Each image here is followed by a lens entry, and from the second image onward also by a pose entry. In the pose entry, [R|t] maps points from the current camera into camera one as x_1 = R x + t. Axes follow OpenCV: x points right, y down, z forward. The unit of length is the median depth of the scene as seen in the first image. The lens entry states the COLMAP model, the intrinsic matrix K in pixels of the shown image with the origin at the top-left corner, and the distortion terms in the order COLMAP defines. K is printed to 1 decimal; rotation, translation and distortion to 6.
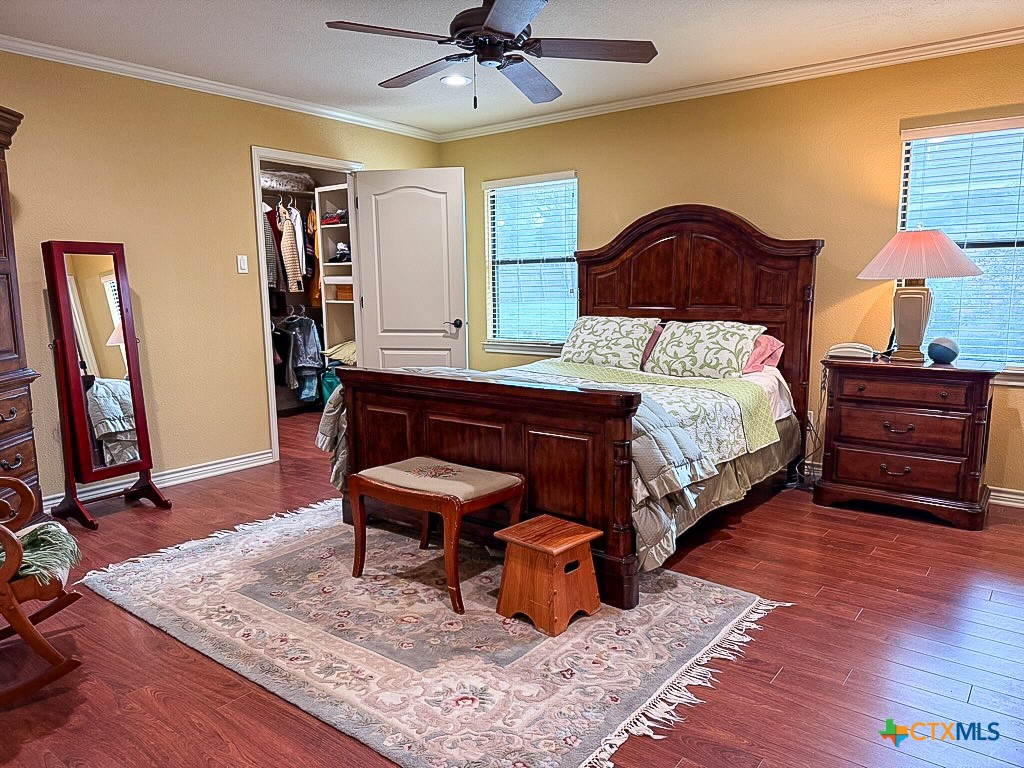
lens RADIAL K [[728.0, 0, 511.6], [0, 728.0, 391.2], [0, 0, 1]] dist [0.047588, -0.050491]
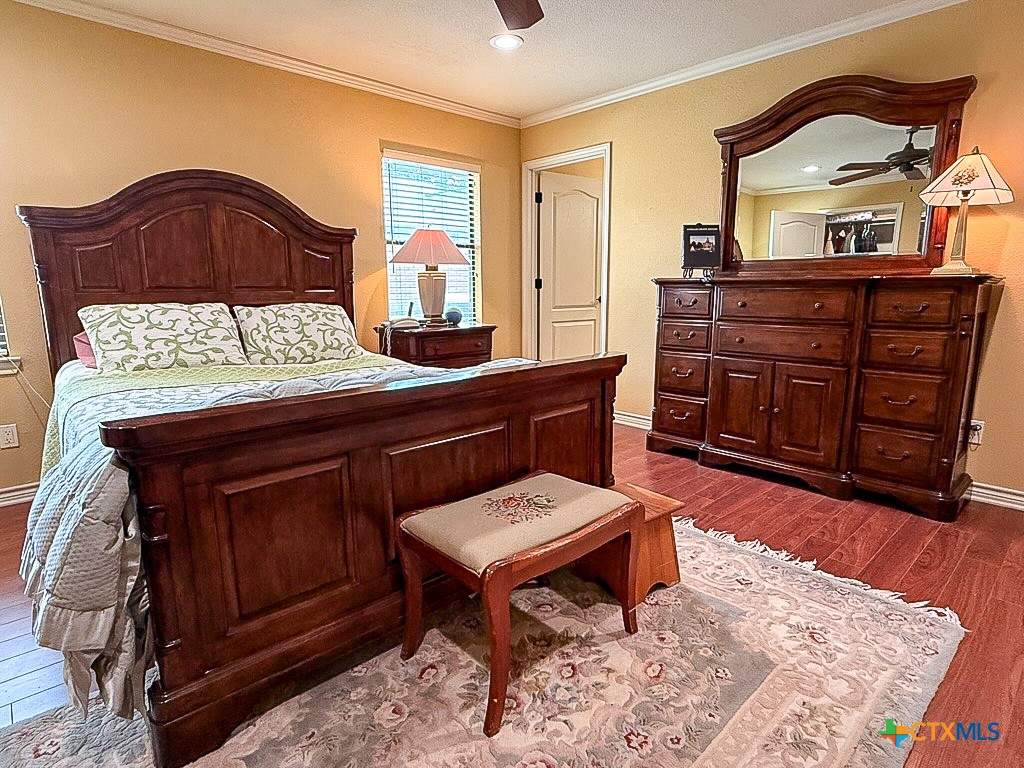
lens RADIAL K [[564.2, 0, 511.7], [0, 564.2, 378.9], [0, 0, 1]] dist [0.002647, 0.001799]
pose [[0.140755, -0.157098, 0.977501, -0.451962], [0.140308, 0.980531, 0.137381, -0.064368], [-0.980052, 0.117814, 0.160057, 0.651235]]
